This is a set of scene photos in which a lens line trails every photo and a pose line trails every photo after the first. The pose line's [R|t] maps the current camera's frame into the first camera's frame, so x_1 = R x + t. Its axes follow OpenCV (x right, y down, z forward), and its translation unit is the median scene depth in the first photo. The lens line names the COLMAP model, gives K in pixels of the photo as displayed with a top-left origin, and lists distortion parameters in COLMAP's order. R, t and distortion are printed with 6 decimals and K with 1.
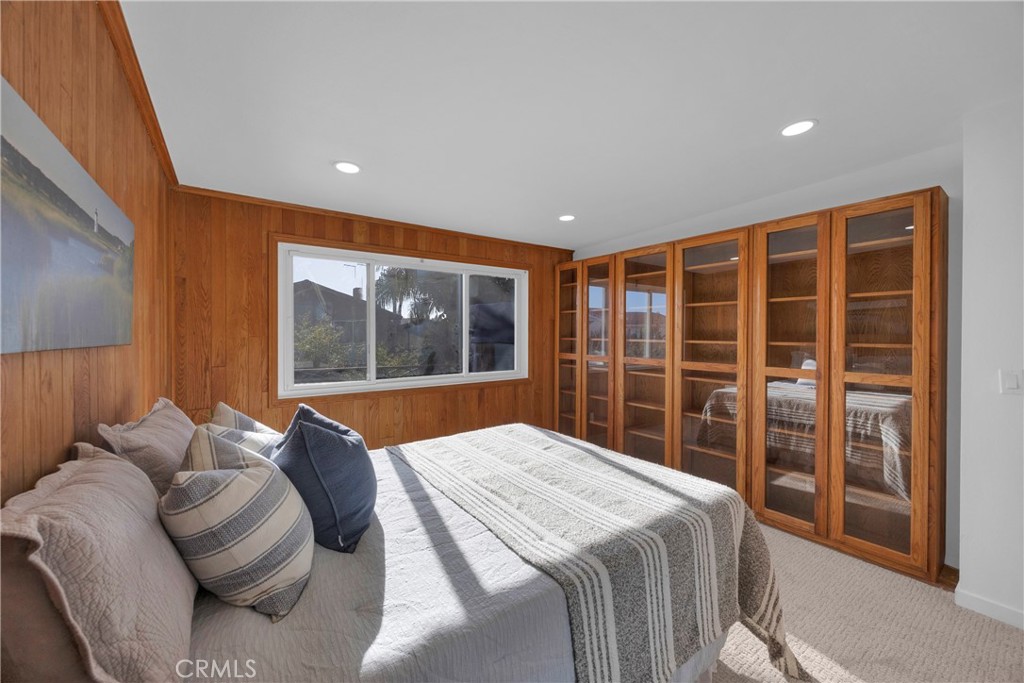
lens RADIAL K [[391.0, 0, 512.8], [0, 391.0, 336.7], [0, 0, 1]] dist [-0.000598, -0.000128]
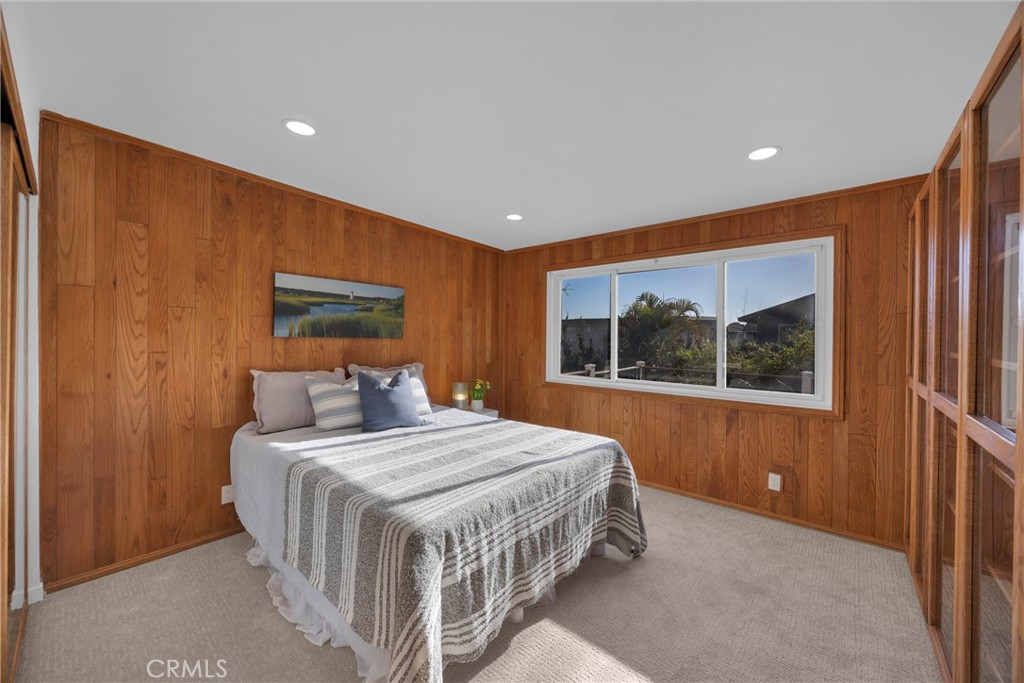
lens RADIAL K [[391.0, 0, 511.9], [0, 391.0, 337.1], [0, 0, 1]] dist [-0.000598, -0.000128]
pose [[0.230341, 0.007858, -0.973078, 0.637307], [-0.015147, 0.999875, 0.004489, -0.006509], [0.972992, 0.013705, 0.230431, 0.450739]]
